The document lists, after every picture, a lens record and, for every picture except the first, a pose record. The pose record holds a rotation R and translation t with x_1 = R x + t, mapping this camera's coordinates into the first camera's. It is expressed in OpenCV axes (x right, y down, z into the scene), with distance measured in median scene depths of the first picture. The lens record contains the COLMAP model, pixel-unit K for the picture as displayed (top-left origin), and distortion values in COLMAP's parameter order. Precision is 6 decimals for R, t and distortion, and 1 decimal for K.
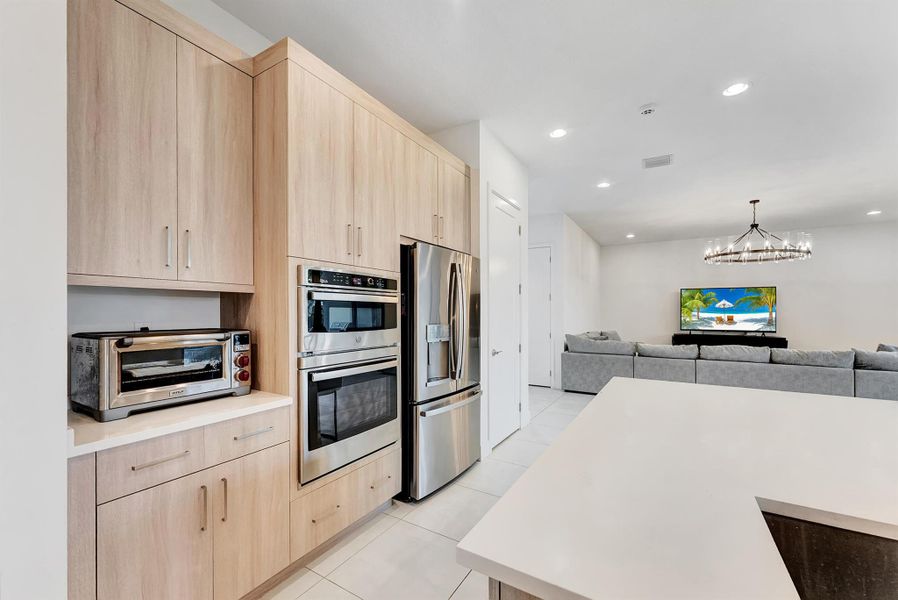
lens RADIAL K [[371.5, 0, 456.7], [0, 371.5, 313.7], [0, 0, 1]] dist [-0.000945, 0.000193]
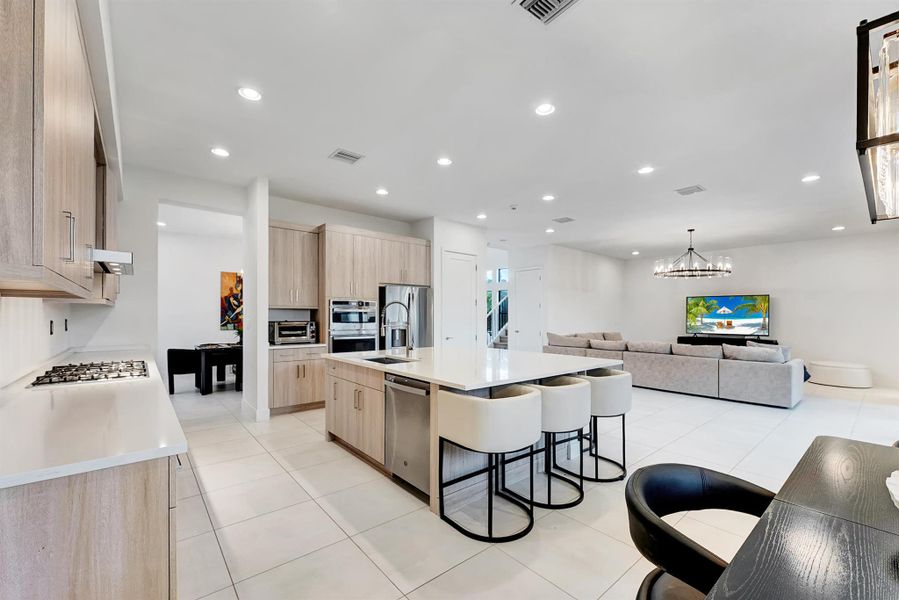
lens RADIAL K [[381.5, 0, 465.9], [0, 381.5, 319.3], [0, 0, 1]] dist [-0.001962, 0.000128]
pose [[0.952301, 0.005961, -0.305102, 0.441911], [-0.005680, 0.999982, 0.001809, 0.003935], [0.305108, 0.000010, 0.952318, -0.446547]]
